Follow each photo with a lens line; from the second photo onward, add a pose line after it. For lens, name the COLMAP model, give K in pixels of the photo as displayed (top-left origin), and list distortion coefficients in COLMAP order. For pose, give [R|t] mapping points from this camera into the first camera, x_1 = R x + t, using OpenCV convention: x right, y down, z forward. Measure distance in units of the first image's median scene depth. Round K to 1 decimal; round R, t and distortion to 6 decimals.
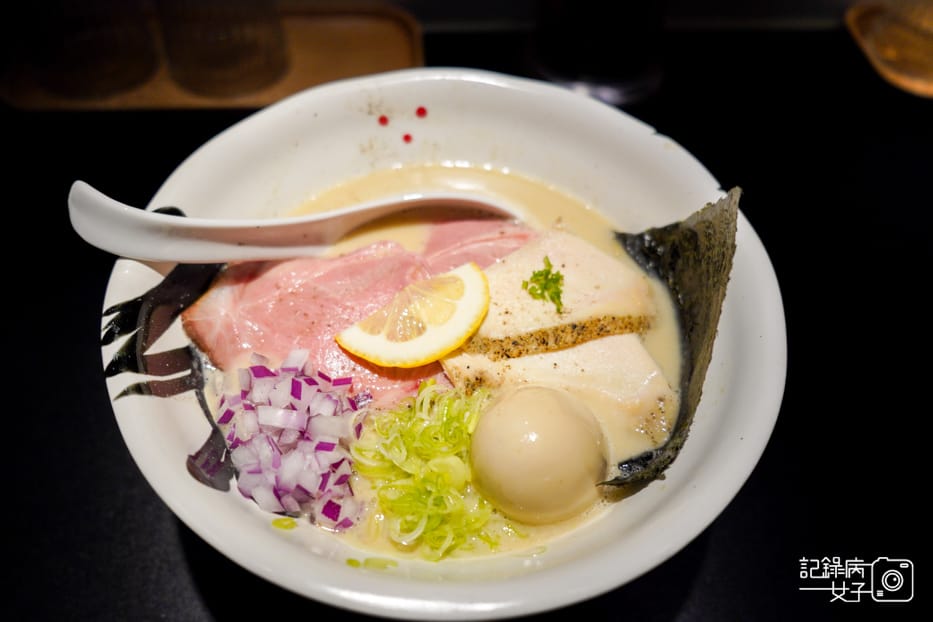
lens RADIAL K [[725.4, 0, 470.0], [0, 725.4, 322.0], [0, 0, 1]] dist [-0.005087, 0.000009]
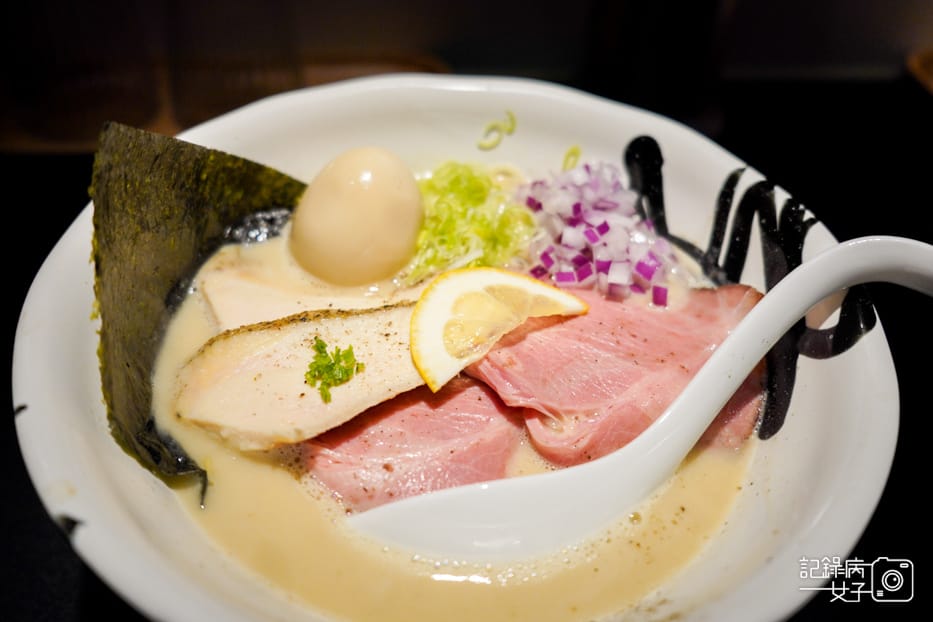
lens RADIAL K [[753.8, 0, 446.1], [0, 753.8, 297.9], [0, 0, 1]] dist [-0.076781, 0.001036]
pose [[-0.995772, -0.007472, -0.091557, 0.065064], [-0.089175, -0.160637, 0.982977, -0.859331], [-0.022052, 0.986985, 0.159291, 0.870191]]
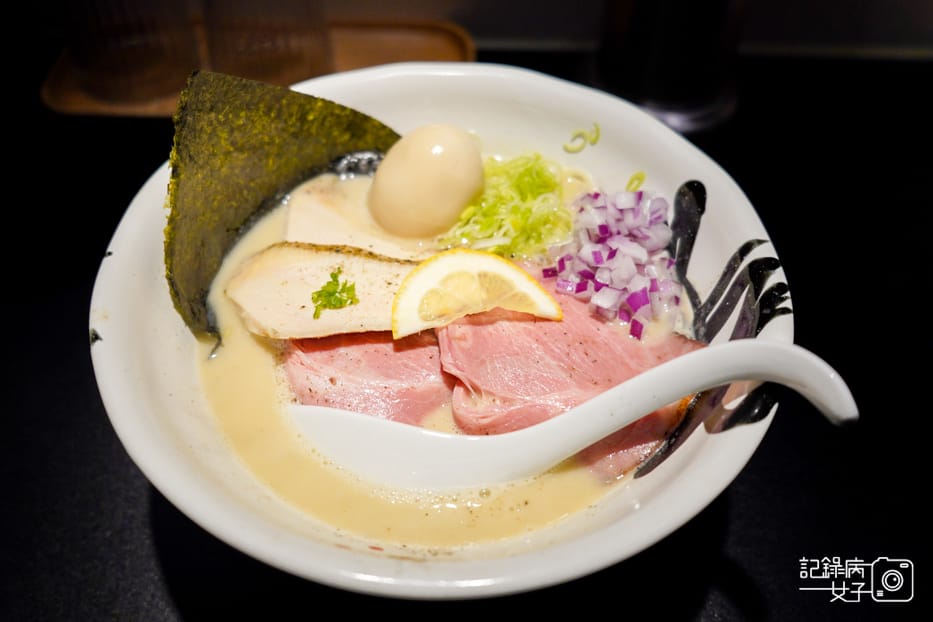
lens RADIAL K [[747.6, 0, 466.5], [0, 747.6, 311.0], [0, 0, 1]] dist [-0.061406, -0.000417]
pose [[-0.923926, -0.328793, 0.195593, -0.266700], [0.281985, -0.239759, 0.928978, -0.973557], [-0.258546, 0.913461, 0.314234, 0.726090]]
